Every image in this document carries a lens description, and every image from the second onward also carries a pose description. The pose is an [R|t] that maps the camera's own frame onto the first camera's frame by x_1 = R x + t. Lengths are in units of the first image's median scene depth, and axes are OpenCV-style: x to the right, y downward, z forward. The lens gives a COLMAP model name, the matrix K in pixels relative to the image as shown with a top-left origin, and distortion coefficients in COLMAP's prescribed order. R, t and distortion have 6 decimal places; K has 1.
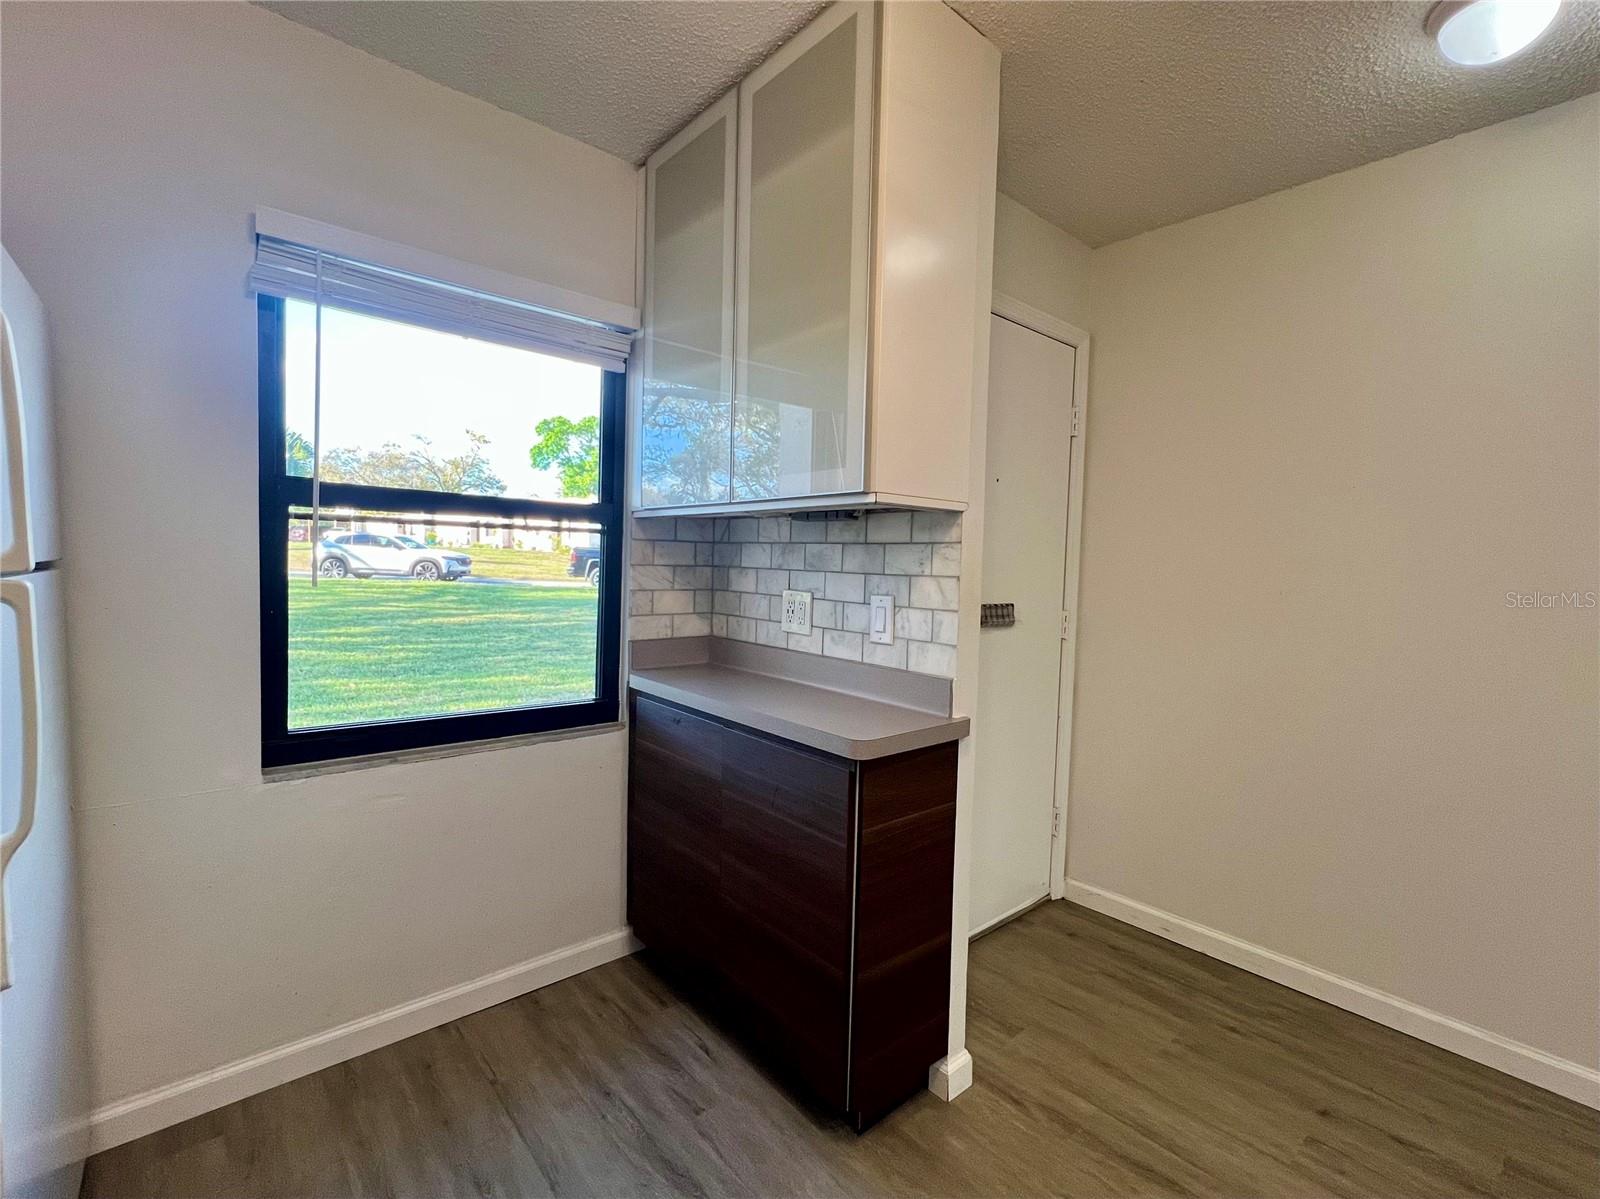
lens RADIAL K [[671.8, 0, 800.0], [0, 671.8, 599.5], [0, 0, 1]] dist [-0.001599, -0.000120]
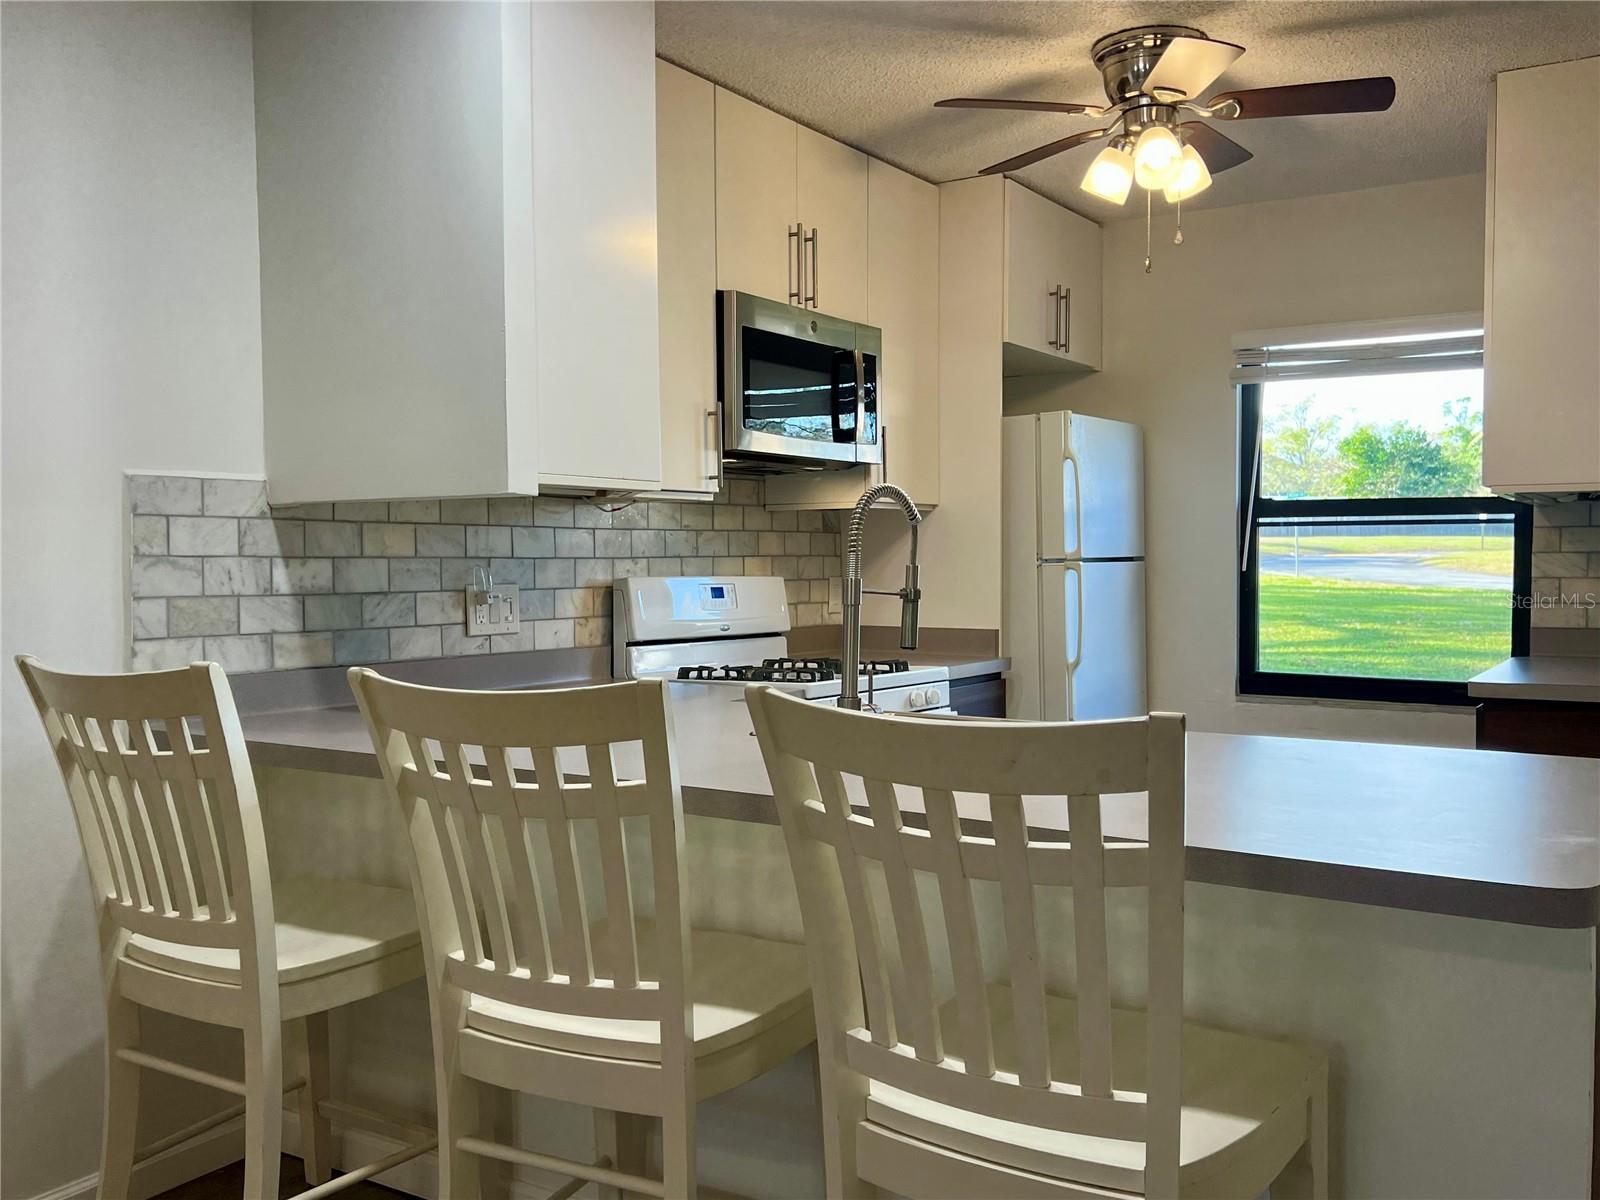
lens RADIAL K [[1465.5, 0, 800.0], [0, 1465.5, 600.0], [0, 0, 1]] dist [0.055799, -0.007620]
pose [[0.305751, 0.002414, -0.952108, 1.919951], [-0.040982, 0.999103, -0.010627, 0.110553], [0.951229, 0.042269, 0.305576, -0.909052]]
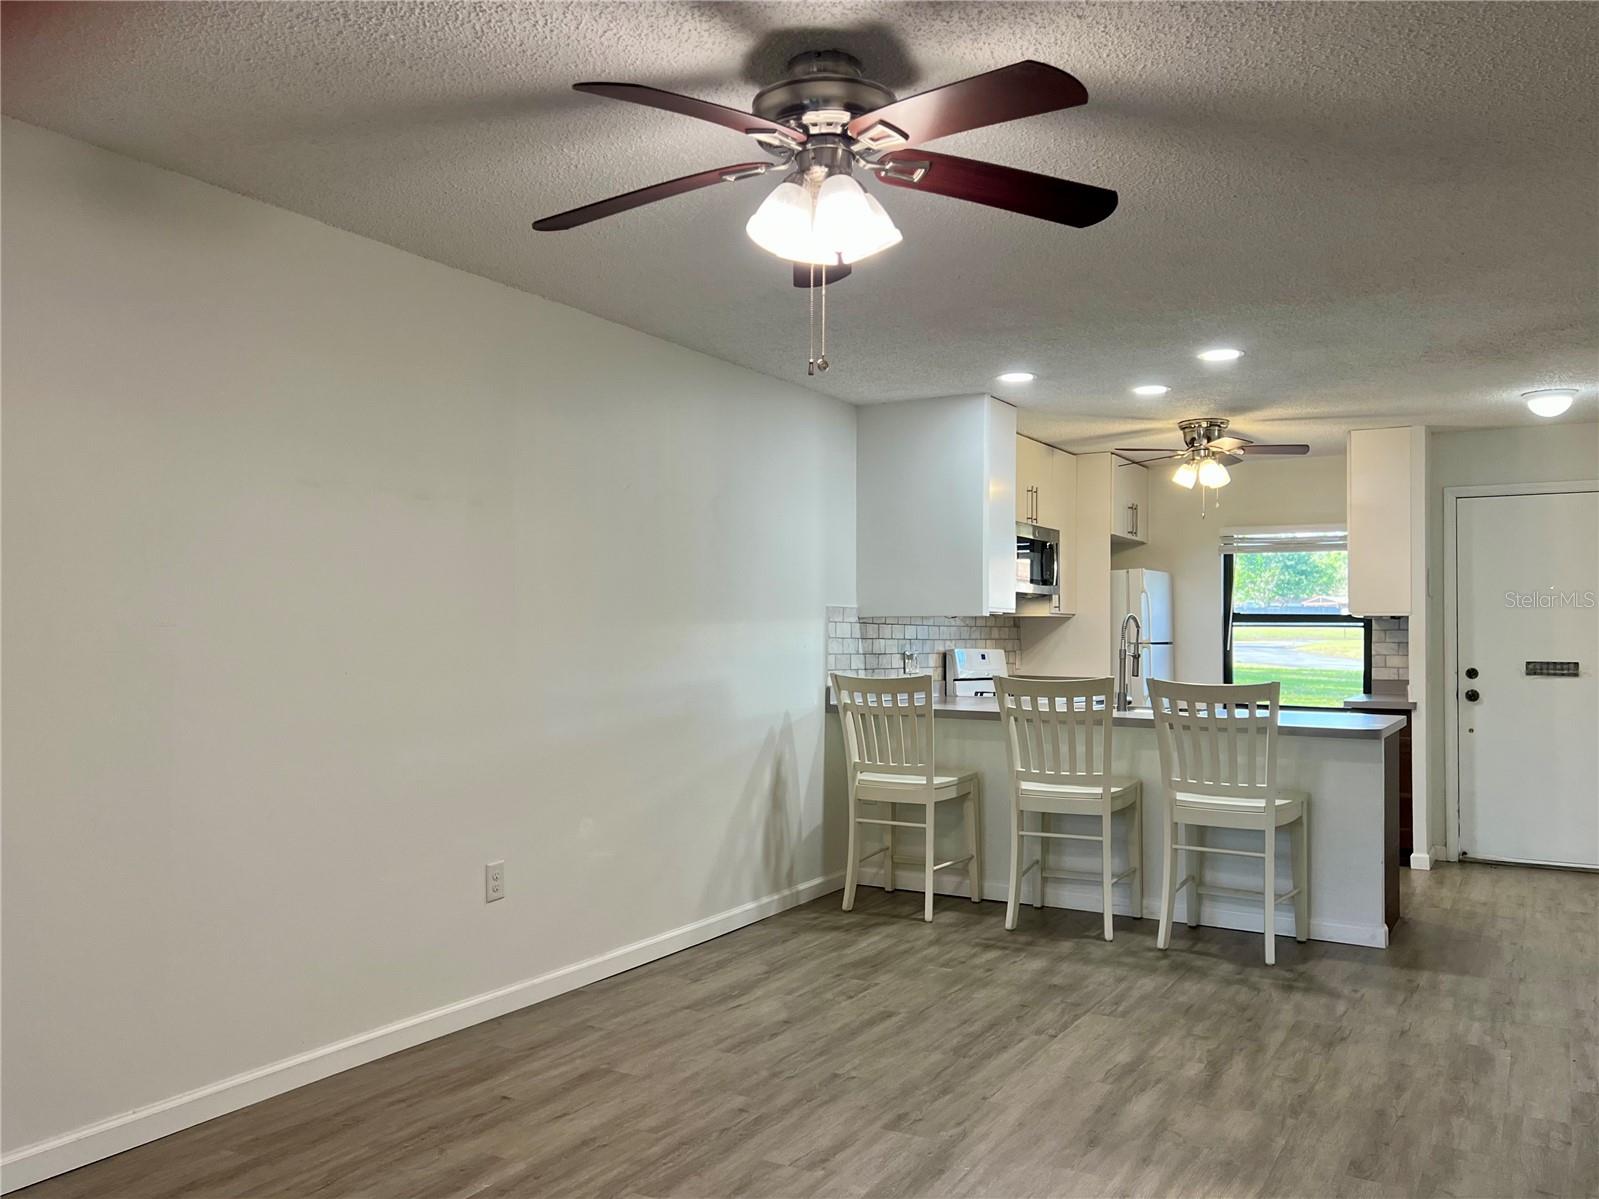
lens RADIAL K [[1209.8, 0, 799.5], [0, 1209.8, 599.5], [0, 0, 1]] dist [0.000146, 0.000505]
pose [[0.314445, -0.051800, -0.947861, 3.340689], [-0.052623, 0.996024, -0.071889, 0.215847], [0.947816, 0.072484, 0.310469, -2.227058]]
